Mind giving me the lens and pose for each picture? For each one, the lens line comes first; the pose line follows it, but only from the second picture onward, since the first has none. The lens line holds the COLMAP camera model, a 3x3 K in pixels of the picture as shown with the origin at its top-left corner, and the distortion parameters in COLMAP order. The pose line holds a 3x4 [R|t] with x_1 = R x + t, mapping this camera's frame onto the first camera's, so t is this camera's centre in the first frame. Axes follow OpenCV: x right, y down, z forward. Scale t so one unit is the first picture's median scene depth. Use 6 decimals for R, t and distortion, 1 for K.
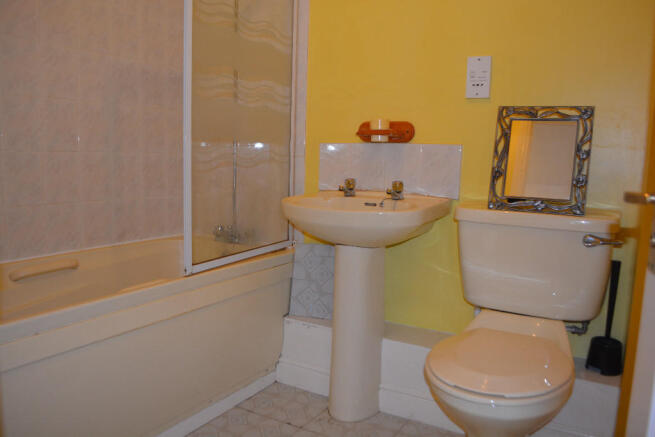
lens RADIAL K [[508.6, 0, 330.9], [0, 508.6, 221.4], [0, 0, 1]] dist [-0.085985, 0.004024]
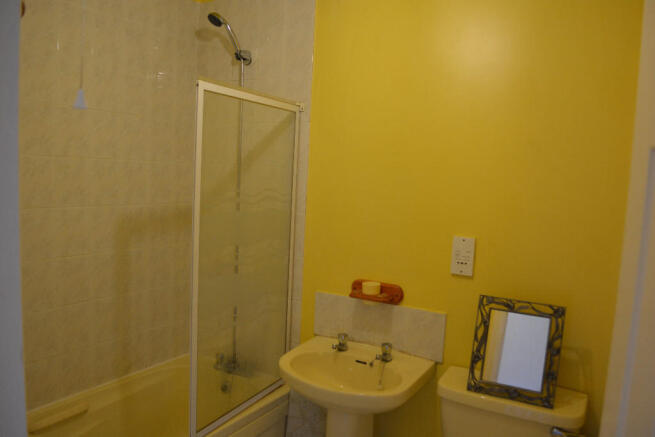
lens RADIAL K [[508.6, 0, 330.9], [0, 508.6, 221.4], [0, 0, 1]] dist [-0.085985, 0.004024]
pose [[0.999804, 0.019655, 0.002308, 0.006463], [-0.019523, 0.998672, -0.047679, -0.328691], [-0.003242, 0.047625, 0.998860, -0.098537]]
